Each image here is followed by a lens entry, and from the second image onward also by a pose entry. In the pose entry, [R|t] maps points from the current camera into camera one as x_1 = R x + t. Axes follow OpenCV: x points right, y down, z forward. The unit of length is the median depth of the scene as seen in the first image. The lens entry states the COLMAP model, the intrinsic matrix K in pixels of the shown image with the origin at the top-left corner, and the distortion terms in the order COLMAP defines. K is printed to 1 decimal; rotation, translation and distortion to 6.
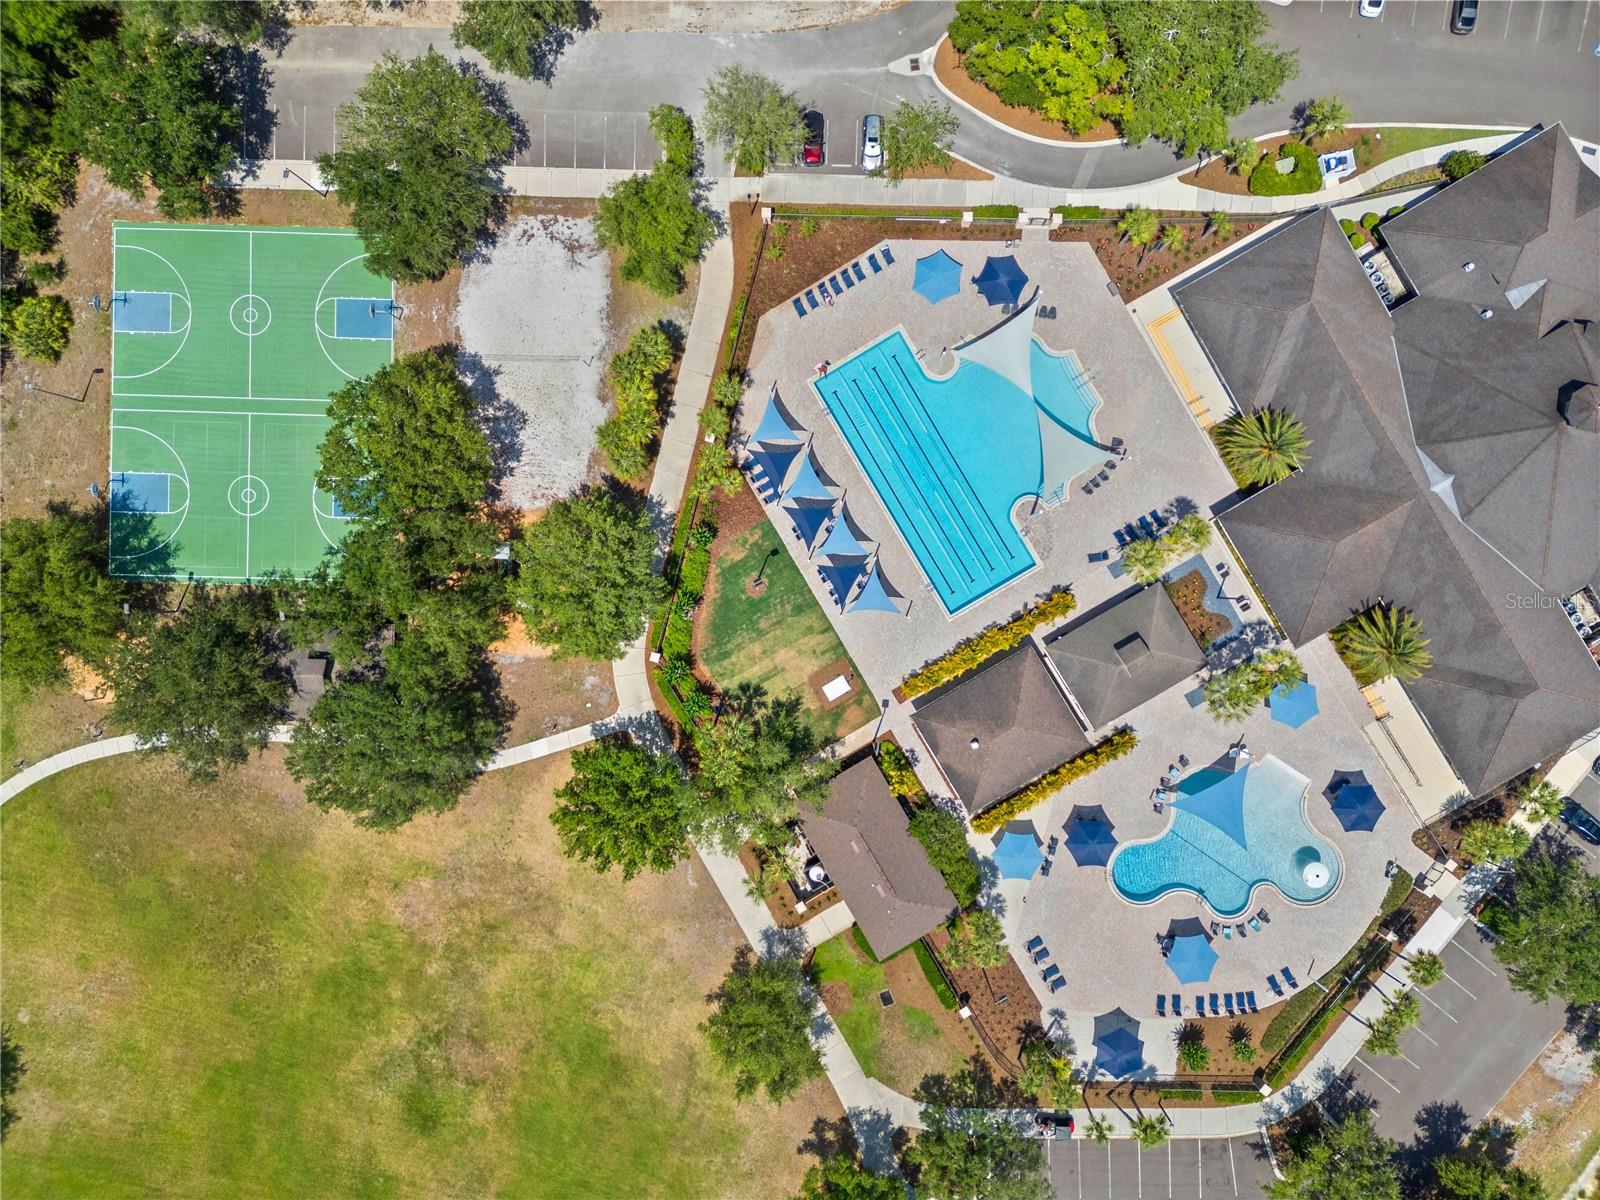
lens RADIAL K [[1101.9, 0, 791.9], [0, 1101.9, 601.7], [0, 0, 1]] dist [0.045733, -0.003075]
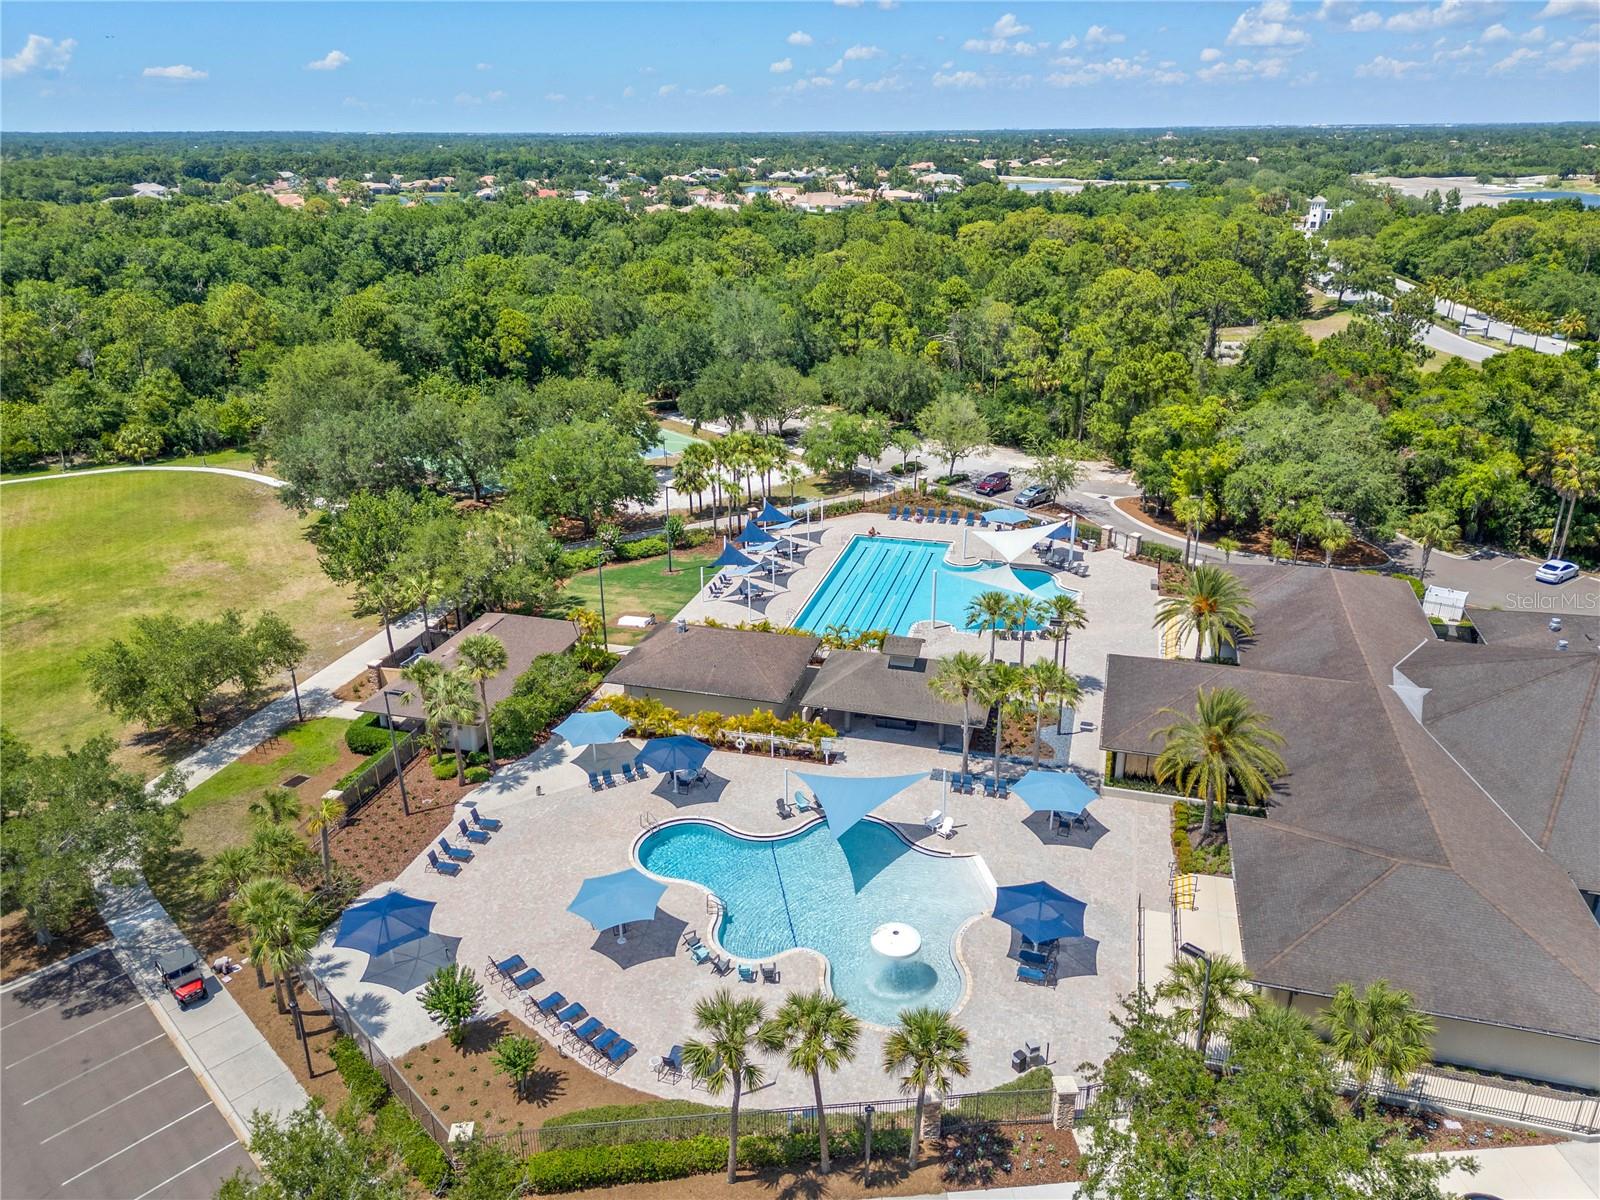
lens RADIAL K [[1101.9, 0, 791.9], [0, 1101.9, 601.7], [0, 0, 1]] dist [0.045733, -0.003075]
pose [[0.688816, 0.310626, -0.655015, 0.703469], [-0.724770, 0.275710, -0.631421, 0.542646], [-0.015542, 0.909668, 0.415046, 0.634474]]
